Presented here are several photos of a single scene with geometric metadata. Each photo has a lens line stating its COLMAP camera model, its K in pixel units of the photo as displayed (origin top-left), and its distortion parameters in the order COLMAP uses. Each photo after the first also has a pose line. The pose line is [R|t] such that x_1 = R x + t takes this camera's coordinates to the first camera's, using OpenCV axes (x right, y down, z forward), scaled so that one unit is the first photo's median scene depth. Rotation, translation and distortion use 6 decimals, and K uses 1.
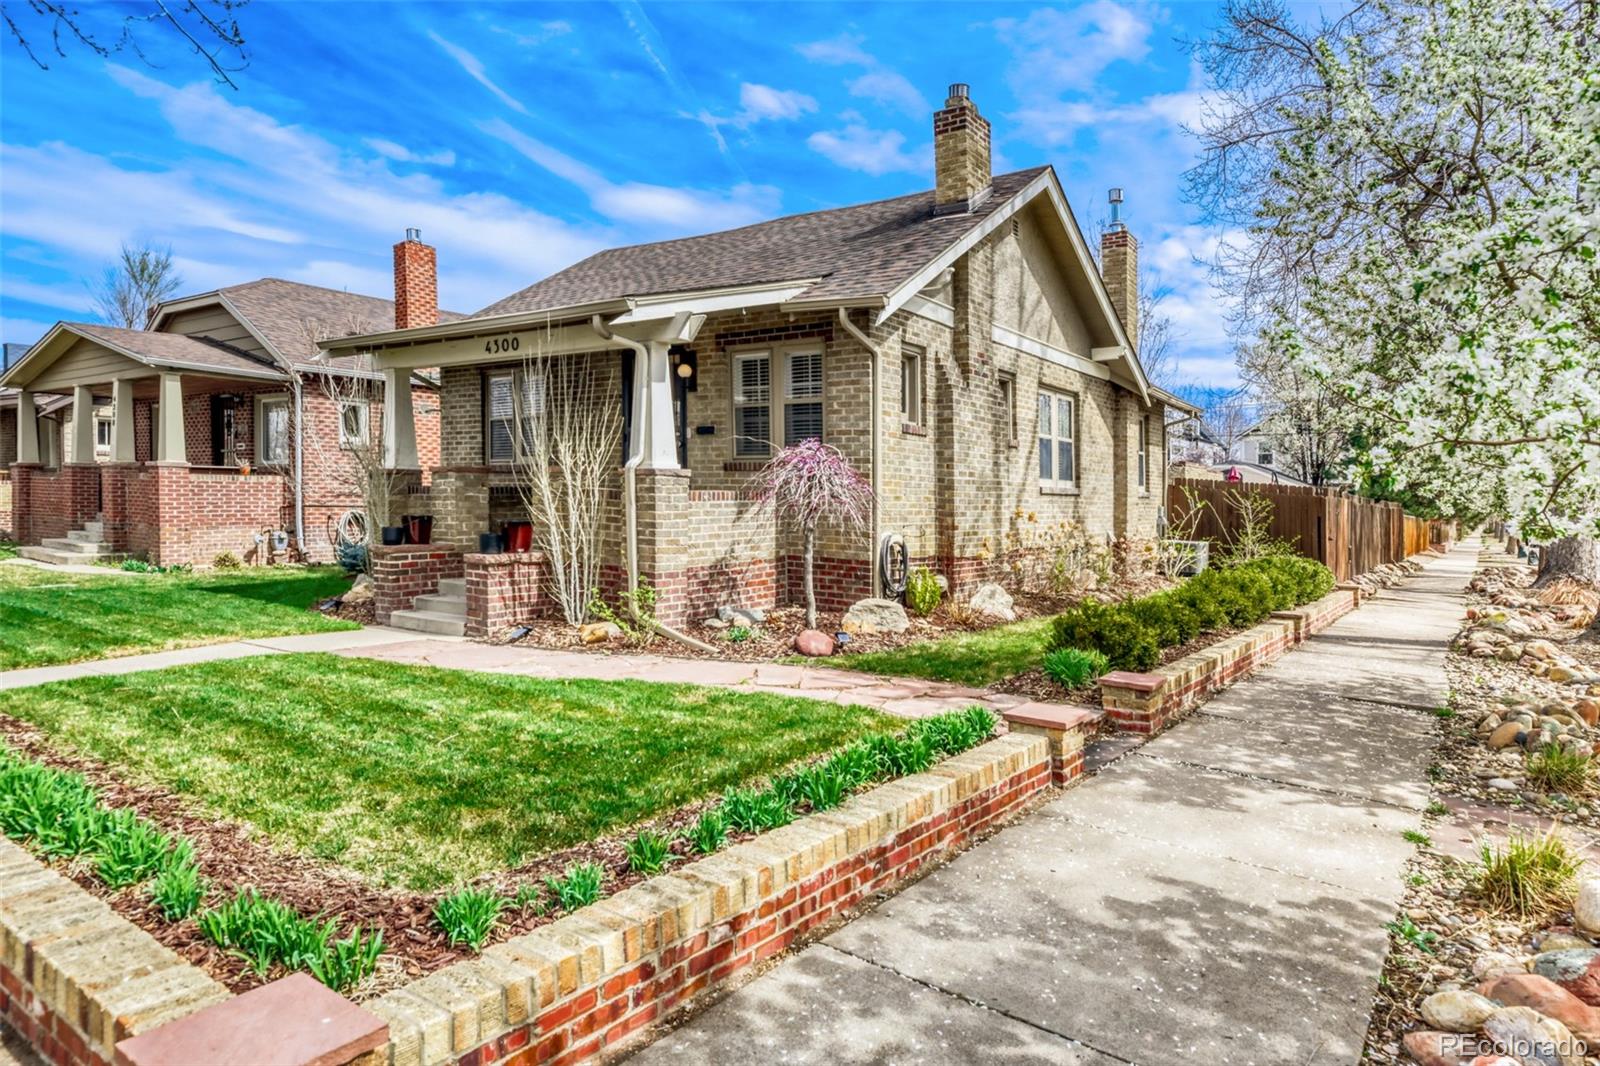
lens RADIAL K [[952.9, 0, 797.6], [0, 952.9, 465.5], [0, 0, 1]] dist [-0.003596, 0.002624]
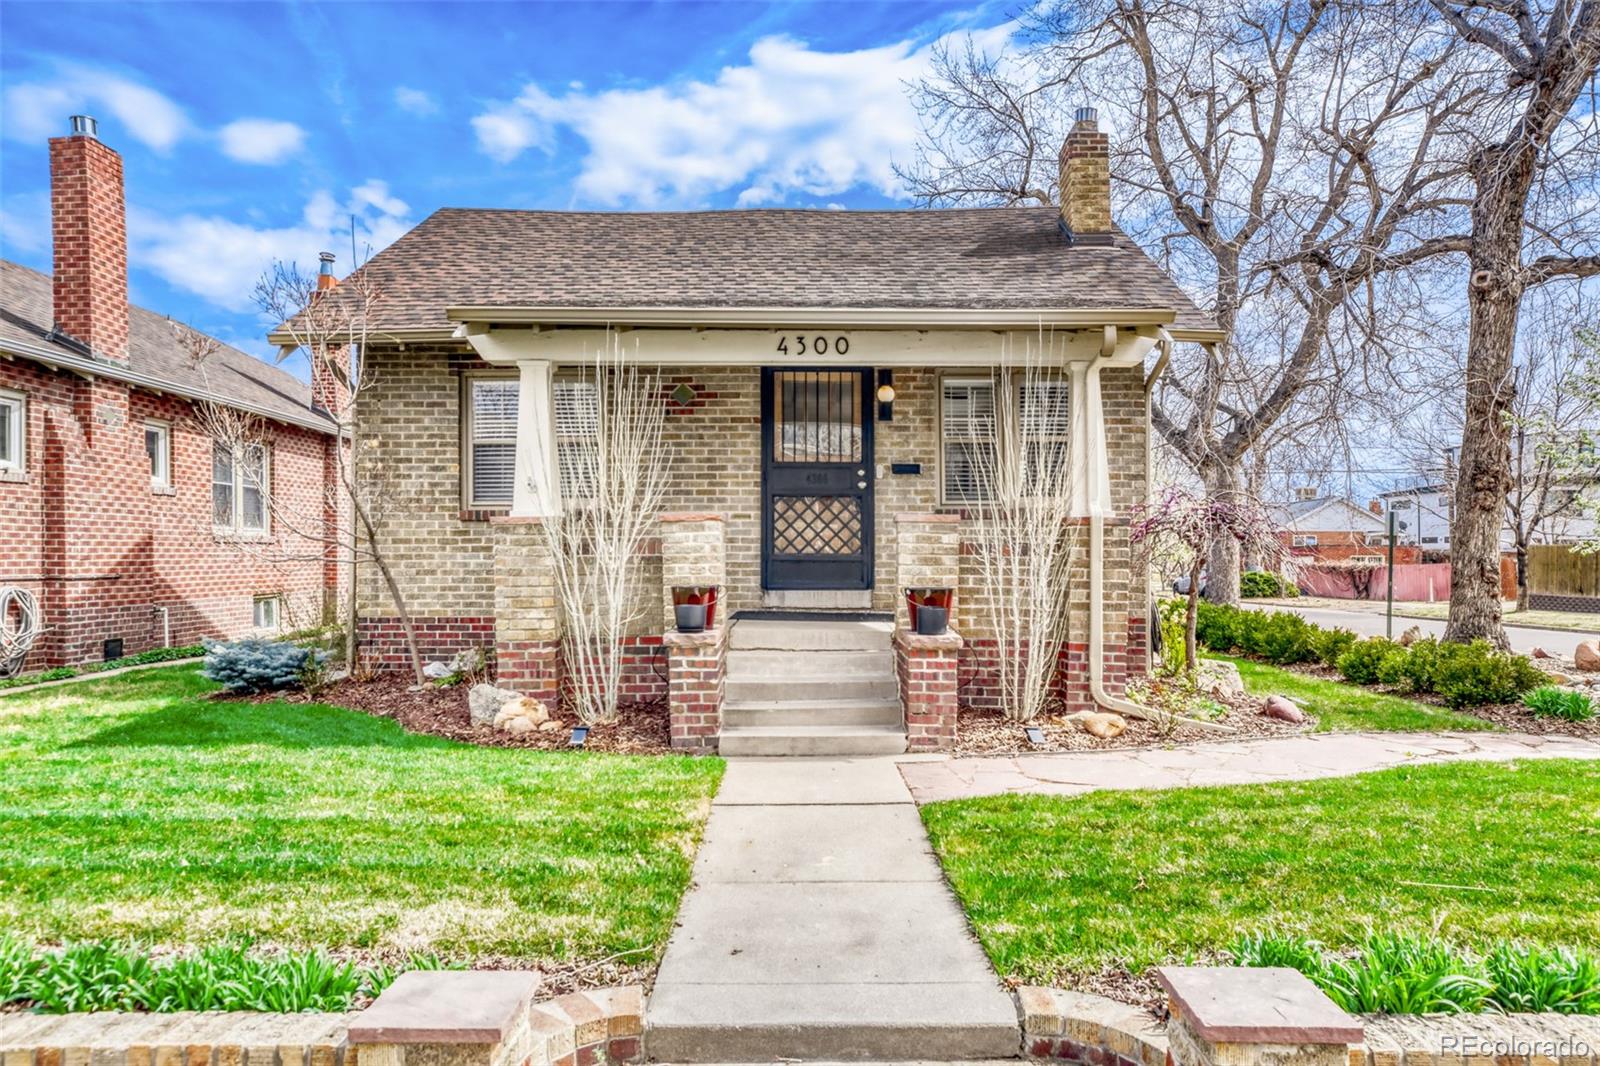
lens RADIAL K [[1087.0, 0, 806.6], [0, 1087.0, 490.1], [0, 0, 1]] dist [0.006079, 0.000349]
pose [[0.820506, 0.013835, 0.571470, -0.763978], [-0.002930, 0.999796, -0.019998, -0.000112], [-0.571630, 0.014734, 0.820379, 0.321206]]
